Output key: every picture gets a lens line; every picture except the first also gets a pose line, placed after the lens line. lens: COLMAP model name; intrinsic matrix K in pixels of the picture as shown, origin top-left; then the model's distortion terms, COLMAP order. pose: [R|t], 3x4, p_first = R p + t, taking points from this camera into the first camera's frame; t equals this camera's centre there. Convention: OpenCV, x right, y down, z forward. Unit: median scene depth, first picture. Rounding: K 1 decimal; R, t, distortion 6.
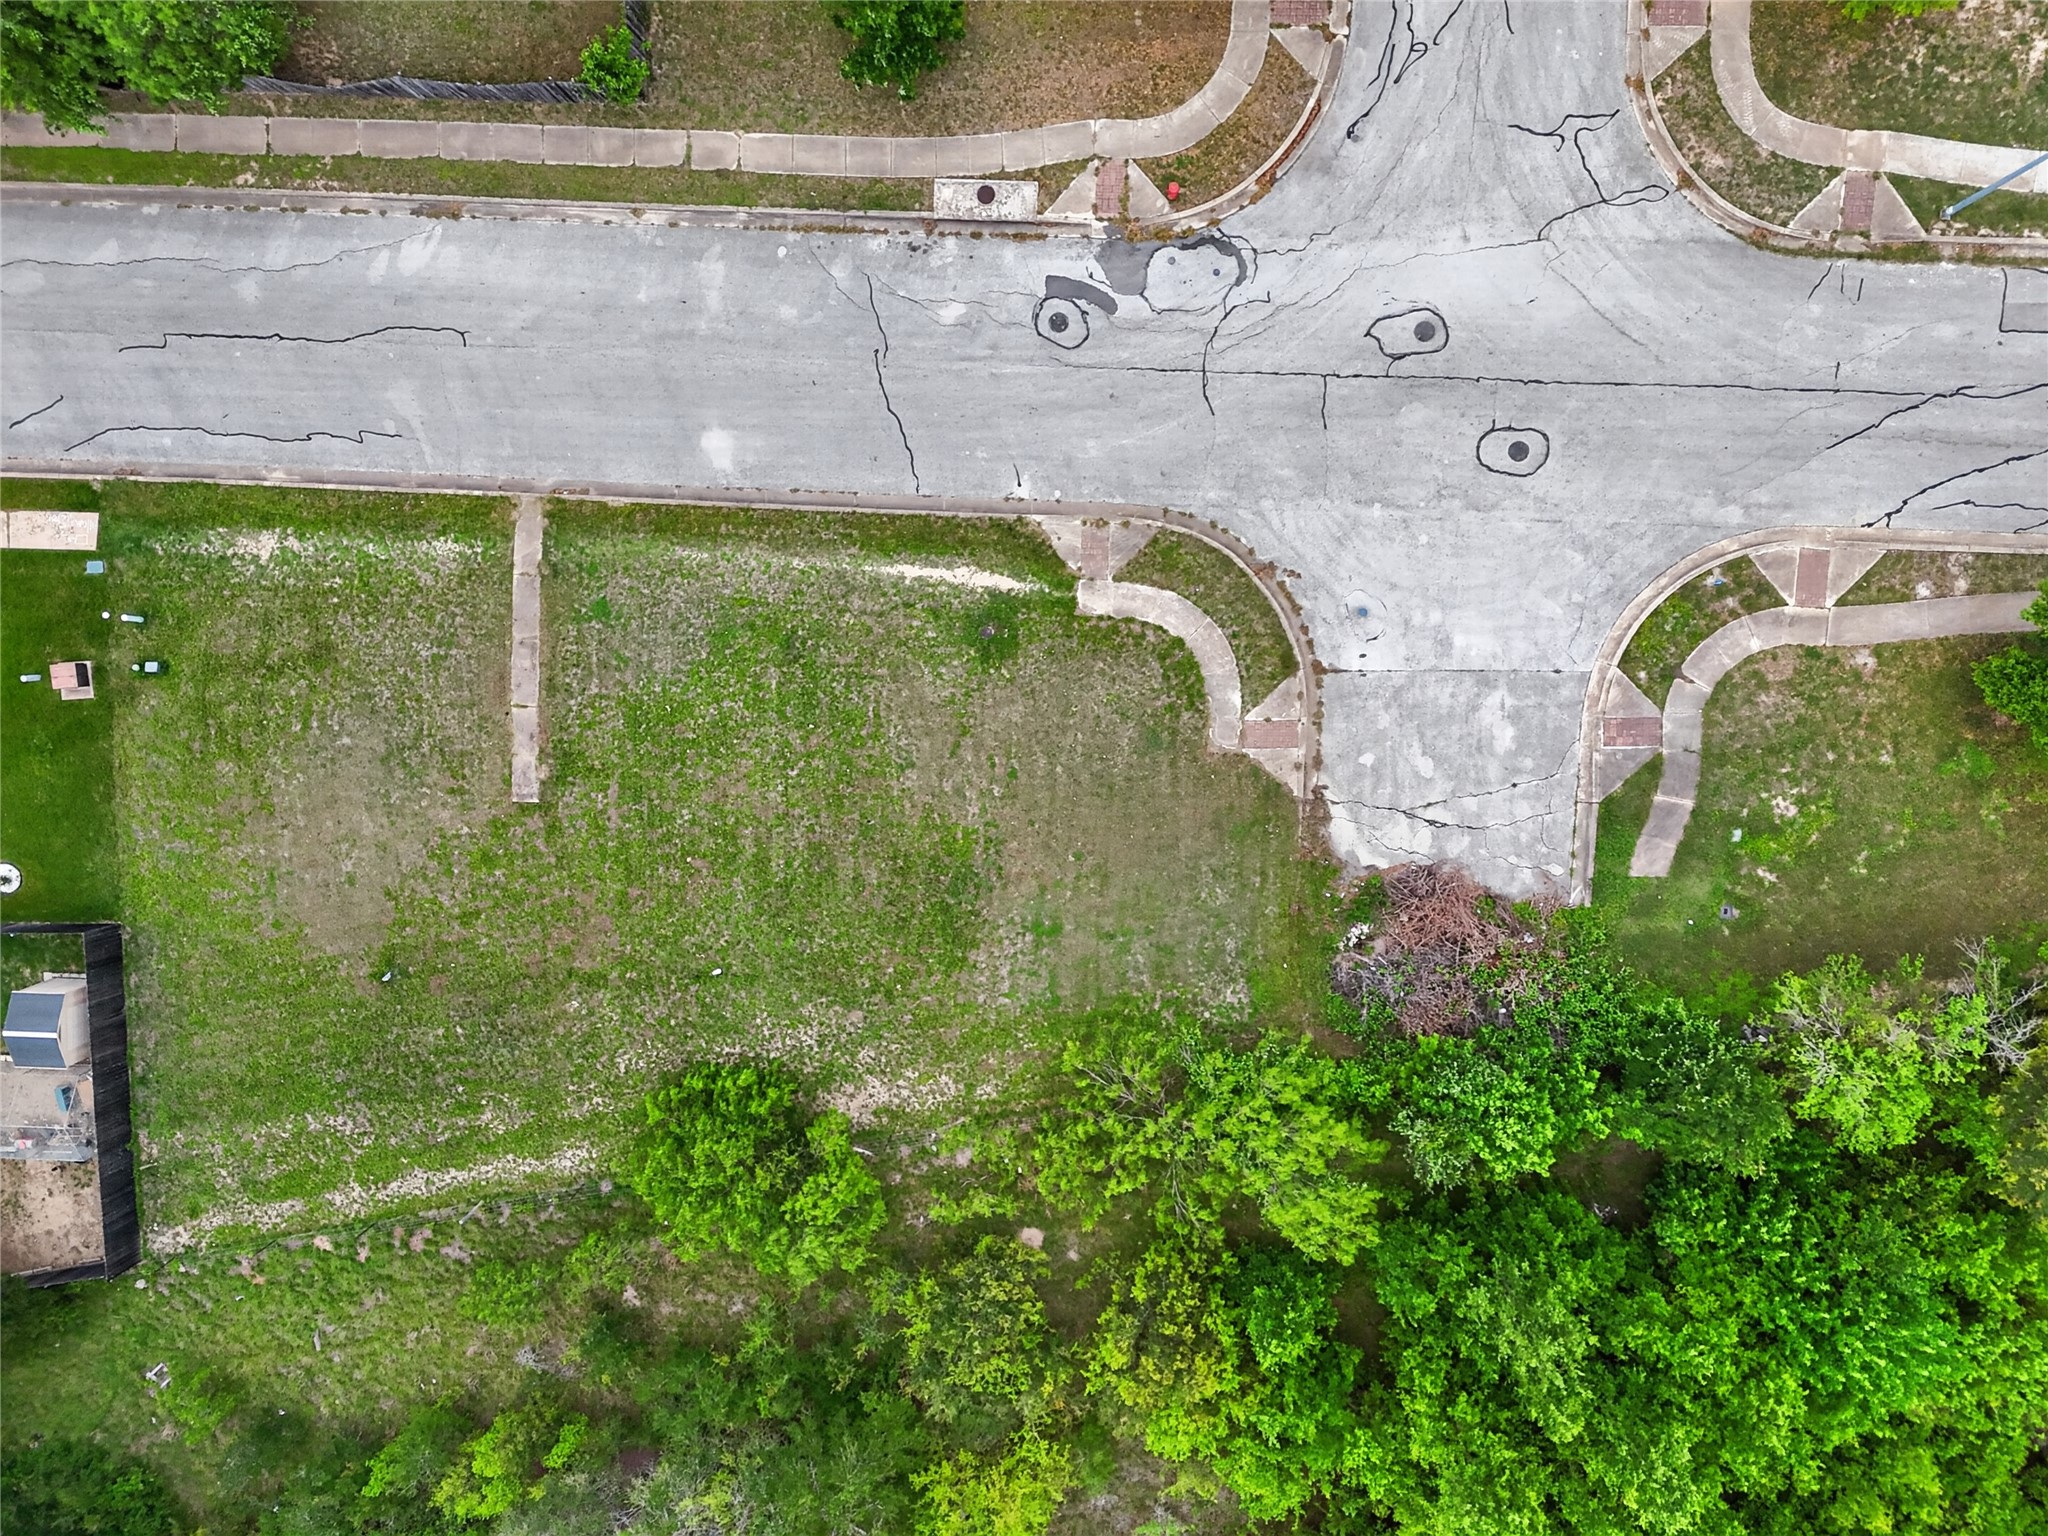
lens RADIAL K [[1498.8, 0, 1024.0], [0, 1498.8, 768.0], [0, 0, 1]] dist [0.084174, -0.082364]
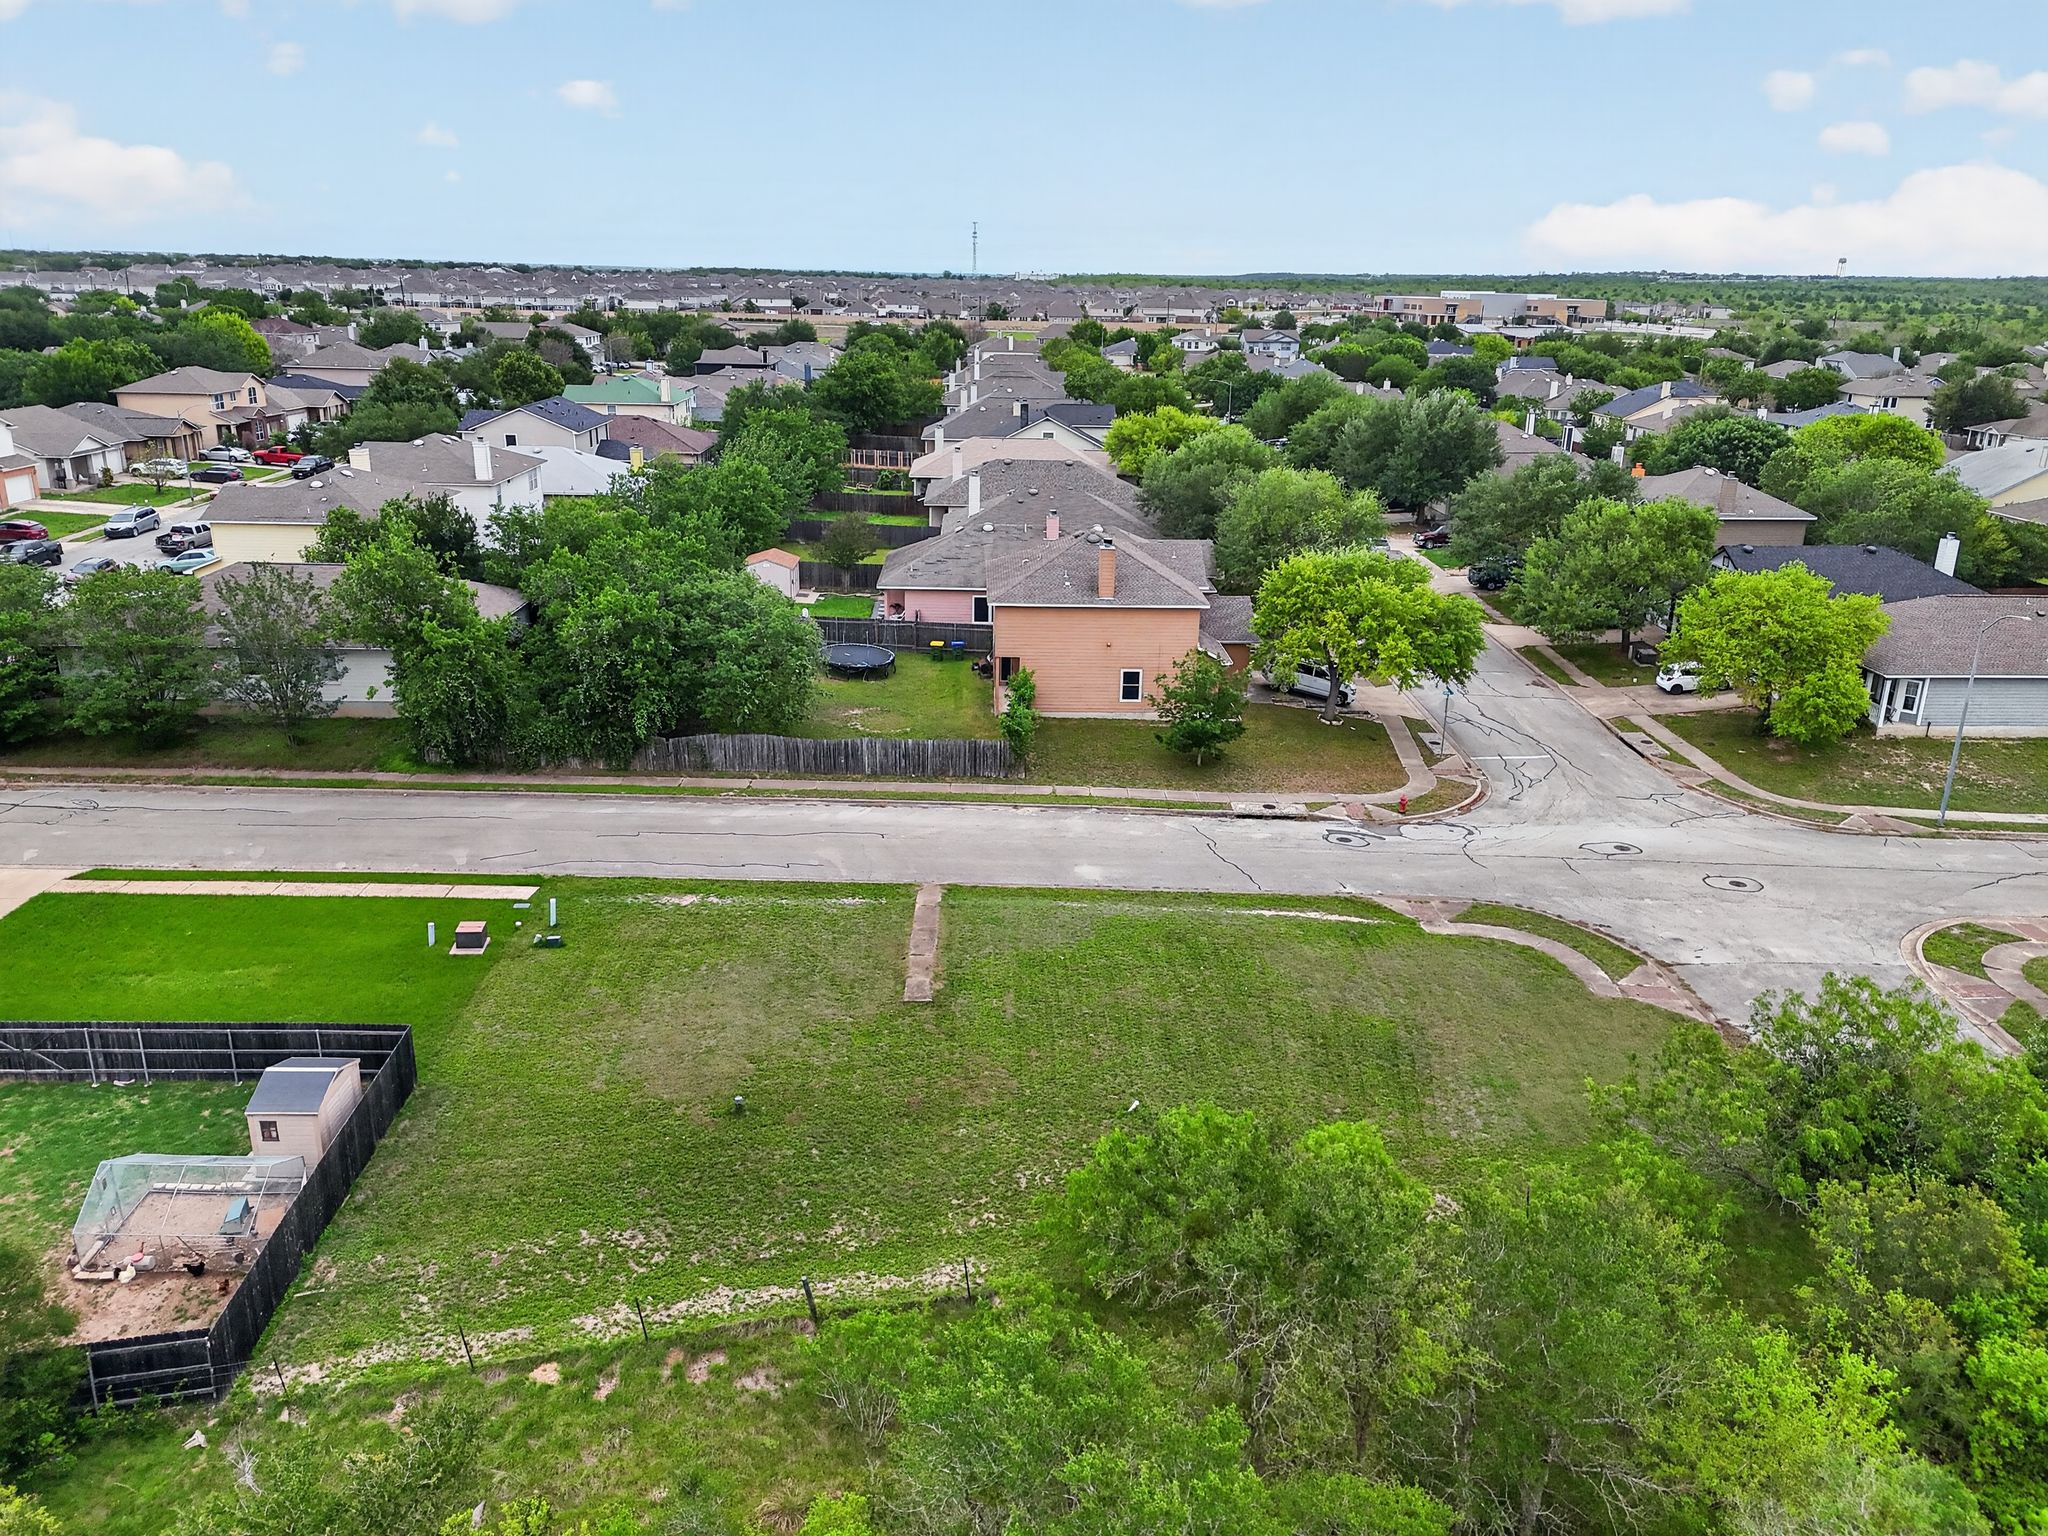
lens RADIAL K [[1498.8, 0, 1024.0], [0, 1498.8, 768.0], [0, 0, 1]] dist [0.084174, -0.082364]
pose [[0.995256, 0.064402, 0.072917, -0.348508], [0.054479, 0.252028, -0.966185, 0.924870], [-0.080601, 0.965575, 0.247324, 0.630634]]
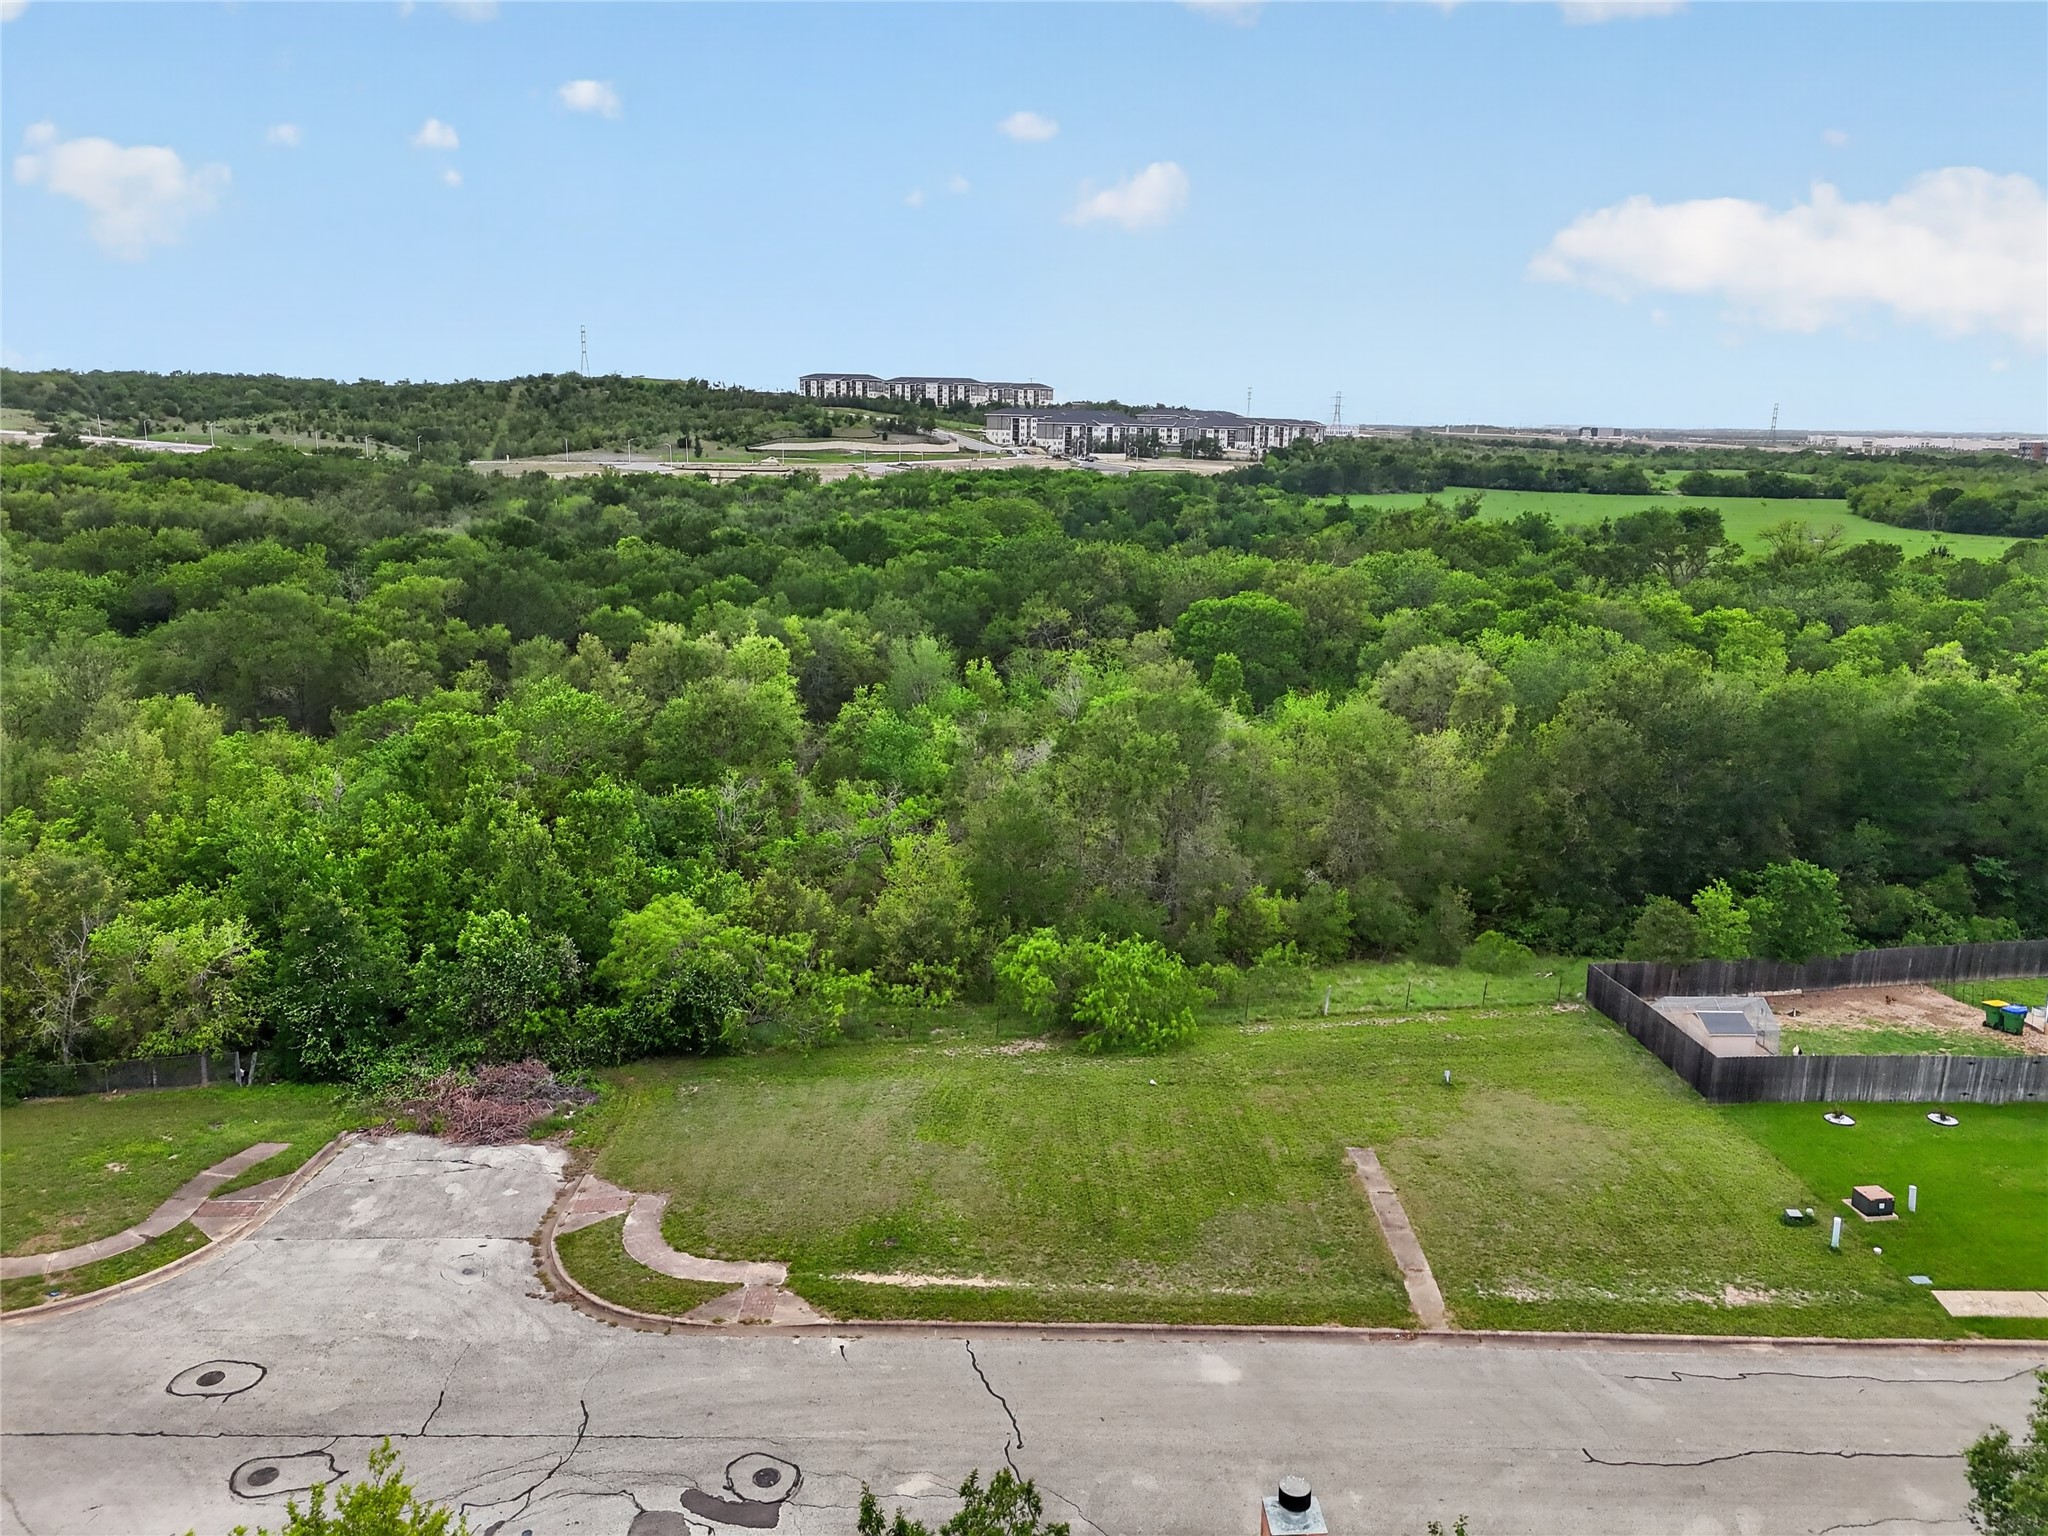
lens RADIAL K [[1490.6, 0, 1028.1], [0, 1490.6, 798.7], [0, 0, 1]] dist [0.079746, -0.076749]
pose [[-0.998502, 0.050703, -0.020550, -0.101862], [-0.034993, -0.303155, 0.952298, -0.876872], [0.042055, 0.951591, 0.304476, 0.470684]]
